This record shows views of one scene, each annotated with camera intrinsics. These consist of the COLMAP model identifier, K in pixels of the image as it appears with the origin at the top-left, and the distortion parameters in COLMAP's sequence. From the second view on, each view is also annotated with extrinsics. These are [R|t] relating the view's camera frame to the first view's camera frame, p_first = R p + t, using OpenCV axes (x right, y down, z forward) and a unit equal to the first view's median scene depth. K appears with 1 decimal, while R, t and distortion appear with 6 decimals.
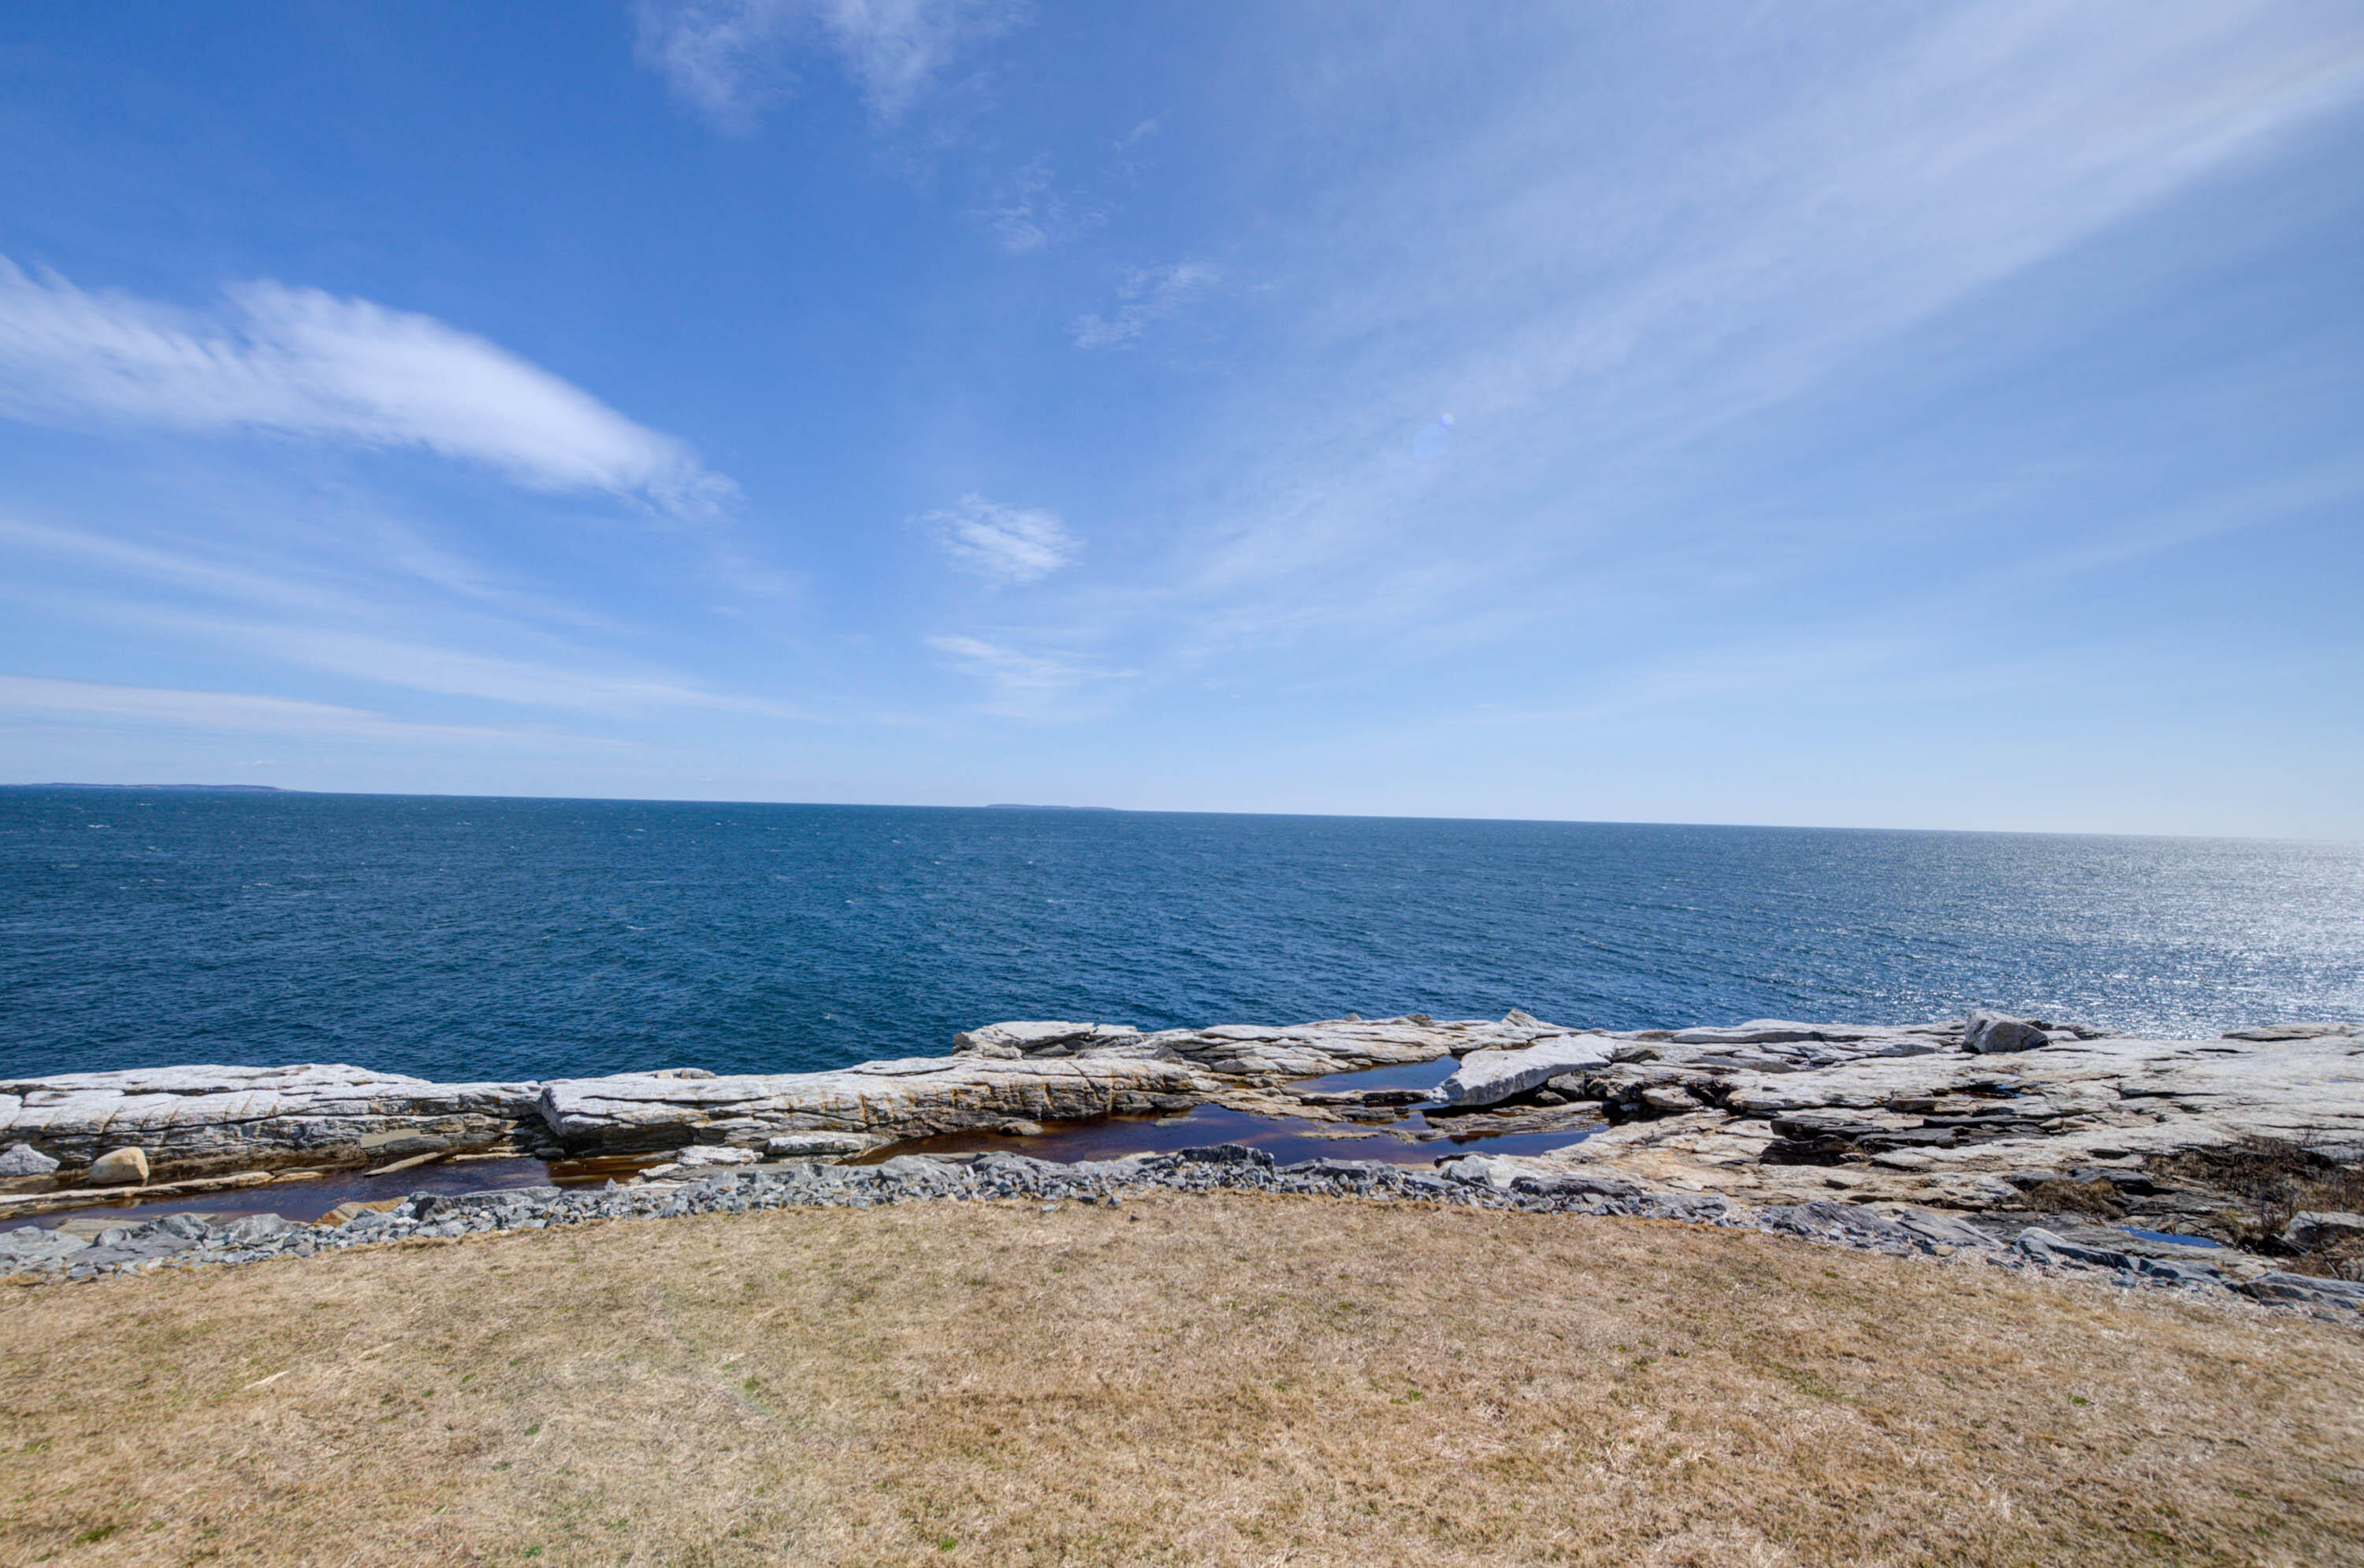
lens RADIAL K [[939.2, 0, 1179.7], [0, 939.2, 792.7], [0, 0, 1]] dist [0.004023, -0.003615]
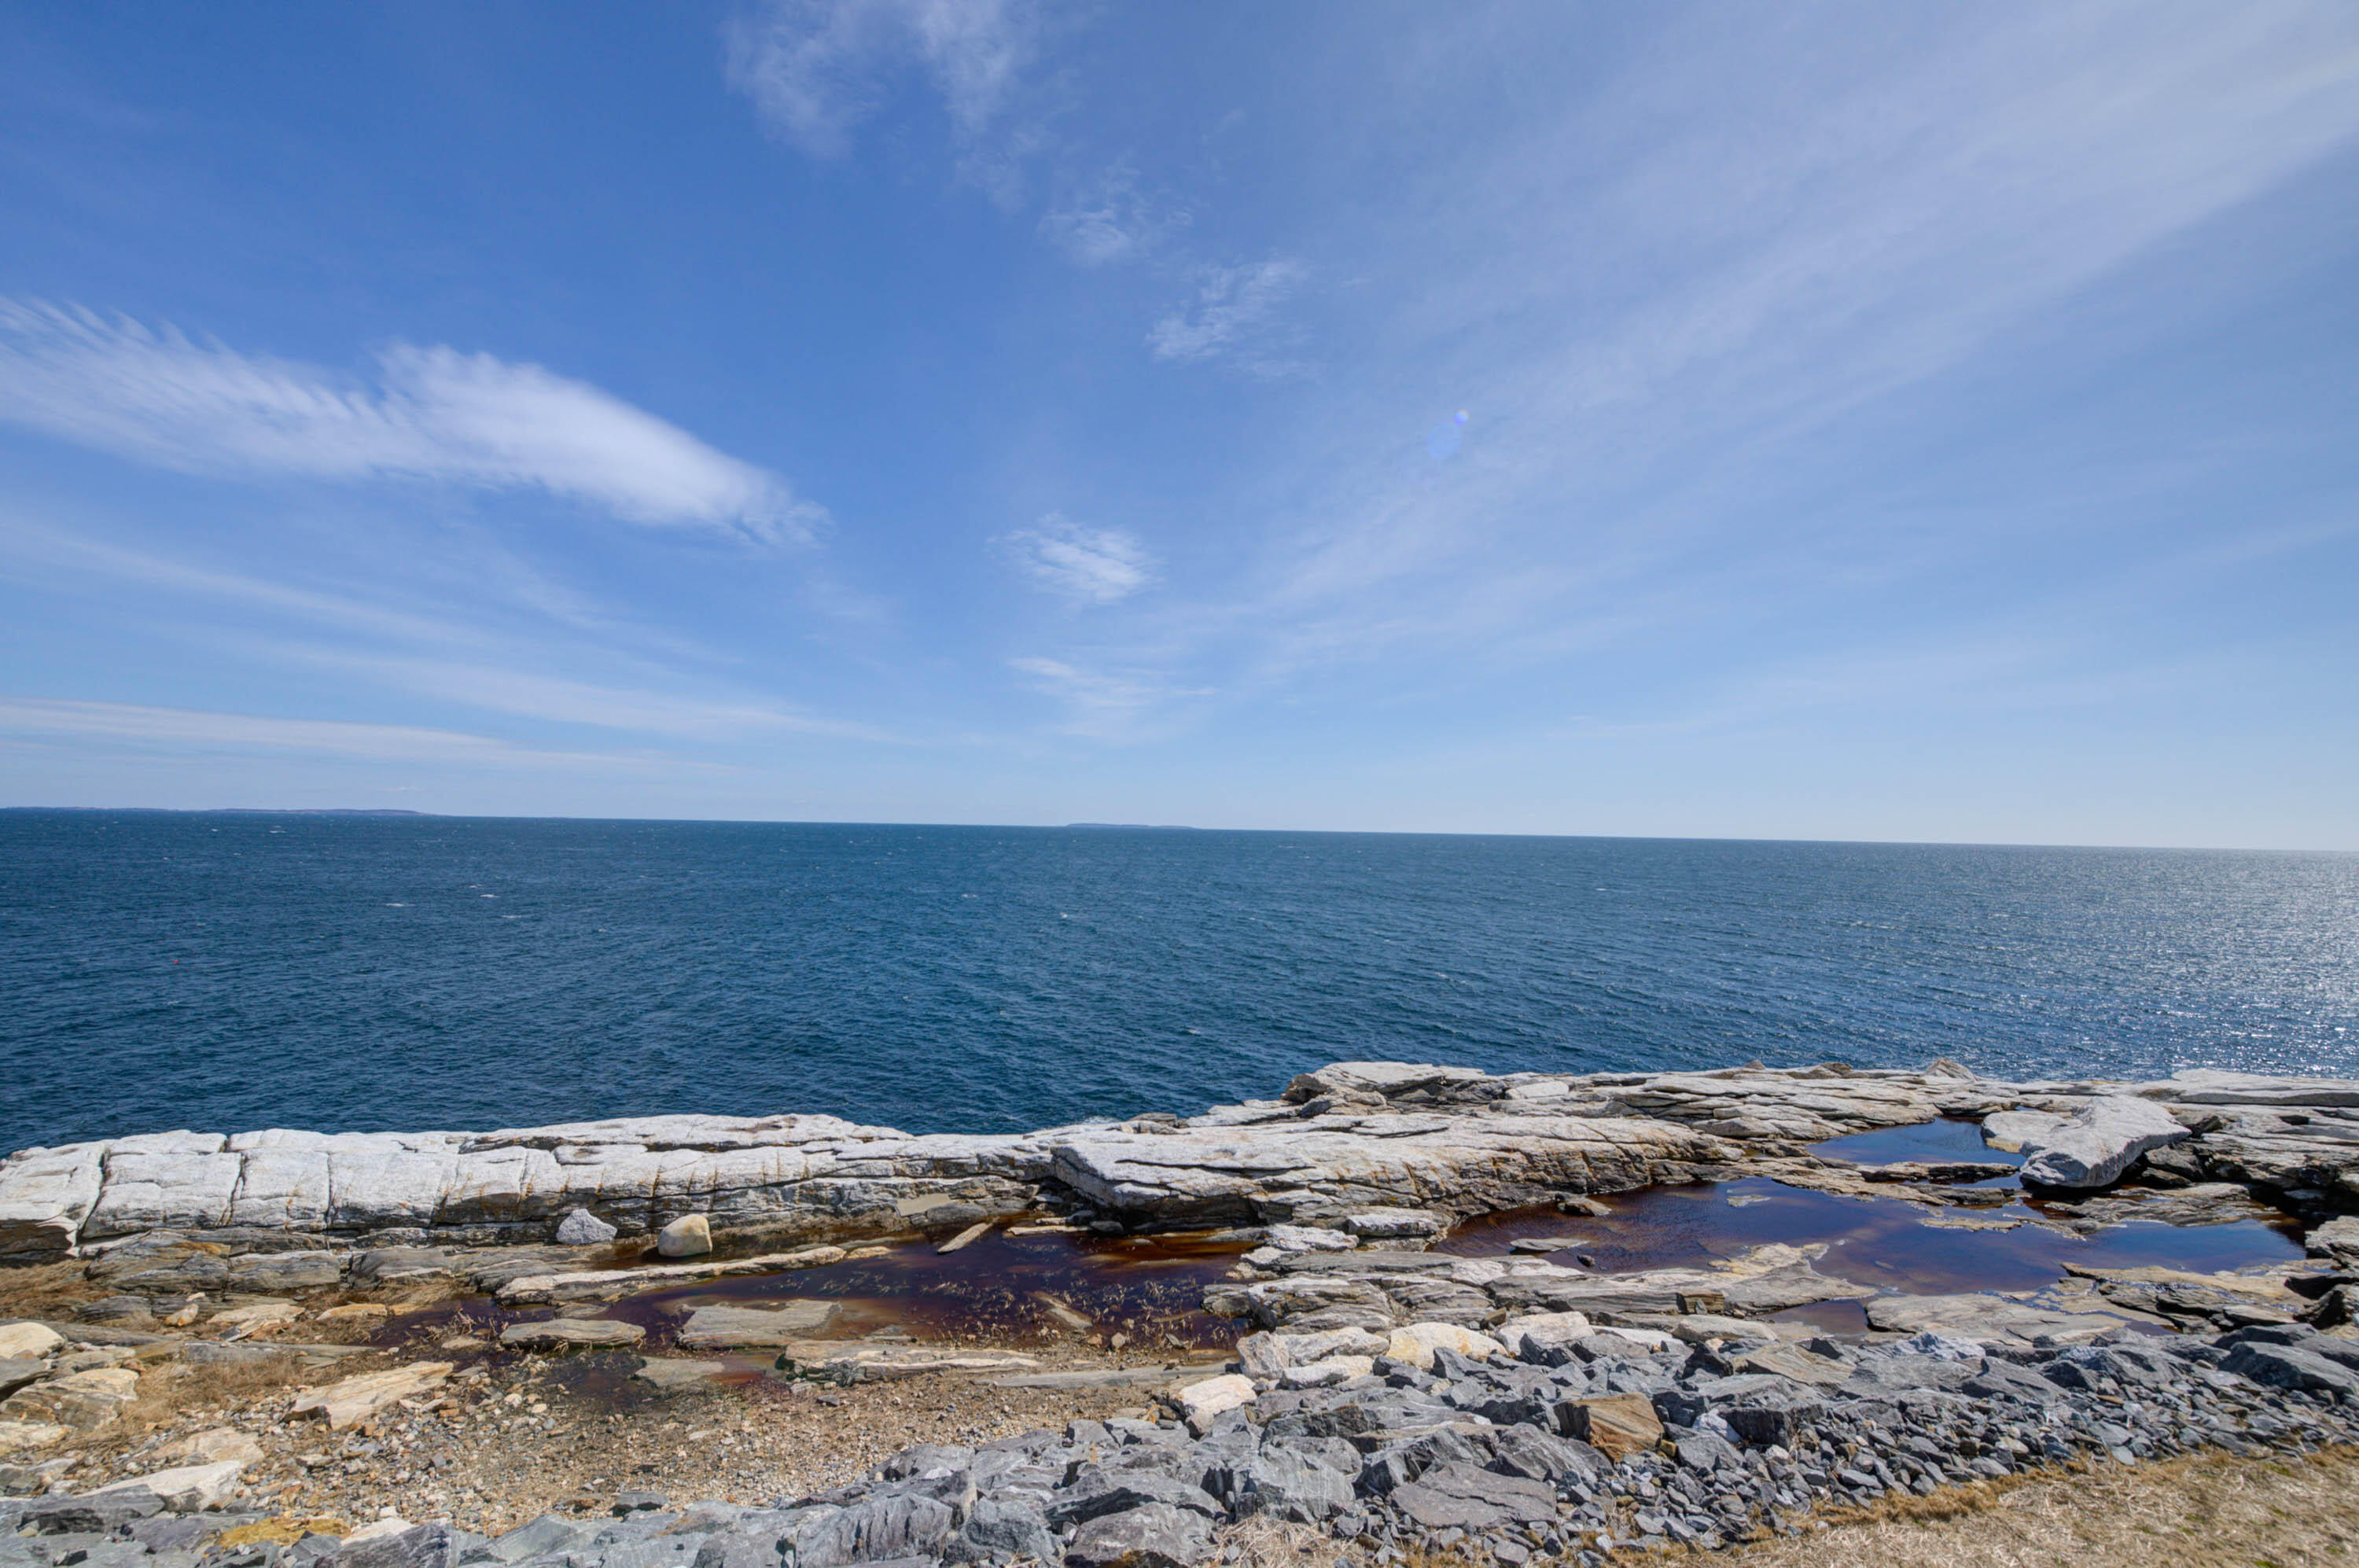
lens RADIAL K [[943.1, 0, 1187.2], [0, 943.1, 759.3], [0, 0, 1]] dist [0.000846, -0.000971]
pose [[0.996547, -0.011290, -0.082260, -0.484703], [0.006902, 0.998548, -0.053429, -0.010114], [0.082744, 0.052677, 0.995178, 0.089674]]
